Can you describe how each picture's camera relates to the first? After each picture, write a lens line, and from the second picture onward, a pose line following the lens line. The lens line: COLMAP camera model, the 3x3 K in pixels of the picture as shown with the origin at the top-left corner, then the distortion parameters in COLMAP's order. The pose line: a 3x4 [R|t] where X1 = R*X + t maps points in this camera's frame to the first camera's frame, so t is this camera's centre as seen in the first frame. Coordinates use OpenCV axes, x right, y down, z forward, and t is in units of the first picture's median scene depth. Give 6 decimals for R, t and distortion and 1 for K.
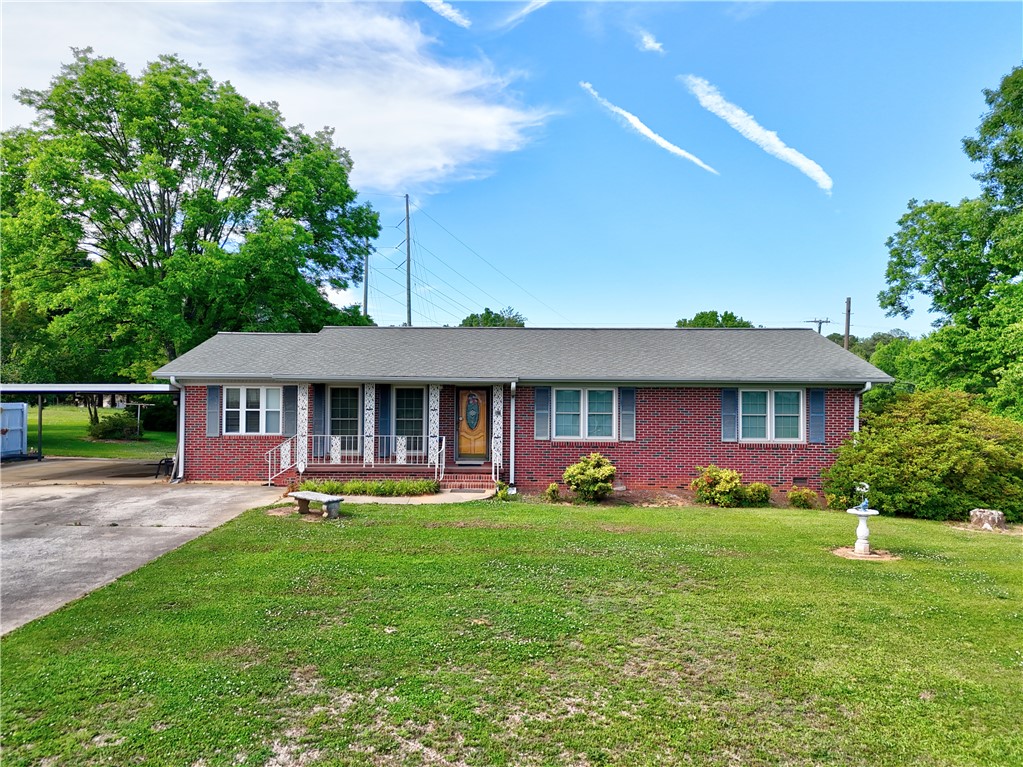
lens RADIAL K [[744.1, 0, 527.3], [0, 744.1, 345.2], [0, 0, 1]] dist [0.040310, -0.021247]
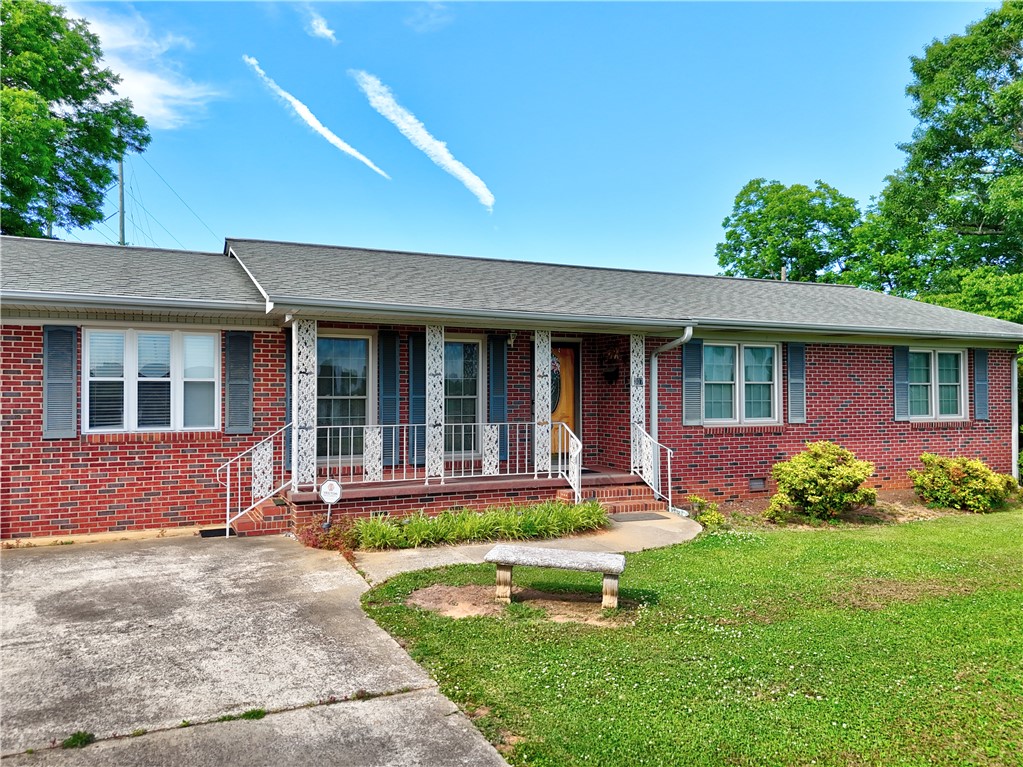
lens RADIAL K [[744.1, 0, 507.1], [0, 744.1, 379.9], [0, 0, 1]] dist [0.040310, -0.021247]
pose [[0.907818, 0.001355, 0.419362, -0.283332], [-0.016927, 0.999298, 0.033414, 0.052341], [-0.419023, -0.037432, 0.907204, 0.368914]]
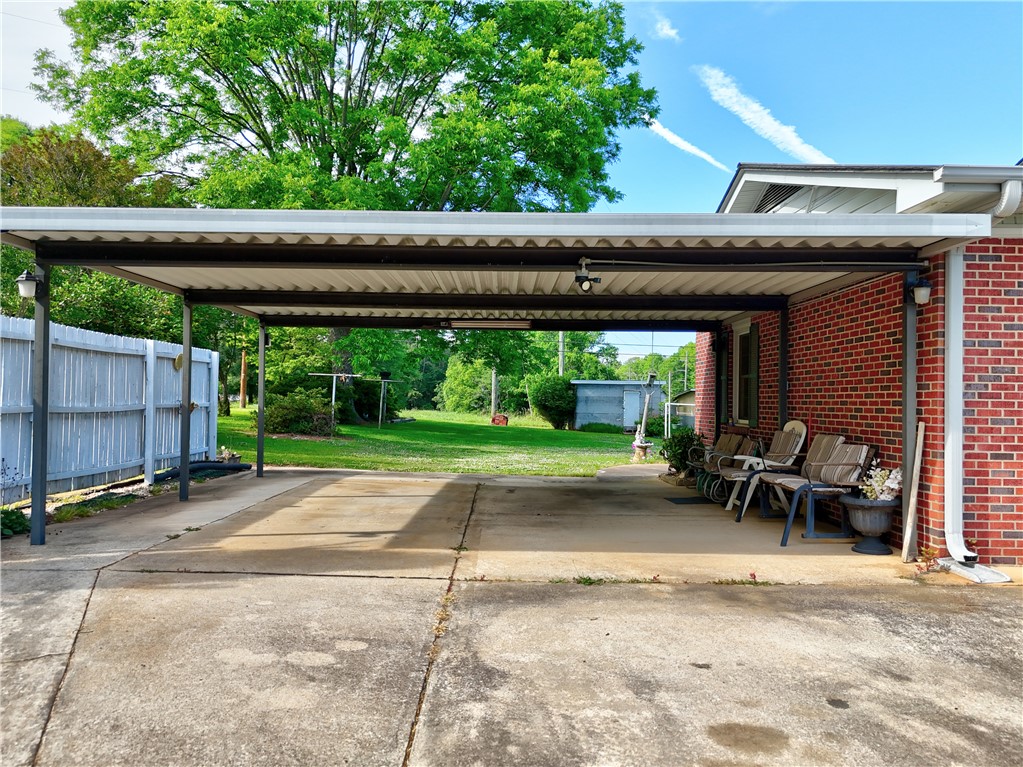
lens RADIAL K [[742.6, 0, 508.6], [0, 742.6, 375.2], [0, 0, 1]] dist [0.052802, -0.002851]
pose [[0.999955, 0.008241, 0.004613, -0.491598], [-0.008375, 0.999522, 0.029764, 0.078427], [-0.004365, -0.029801, 0.999546, 0.551023]]
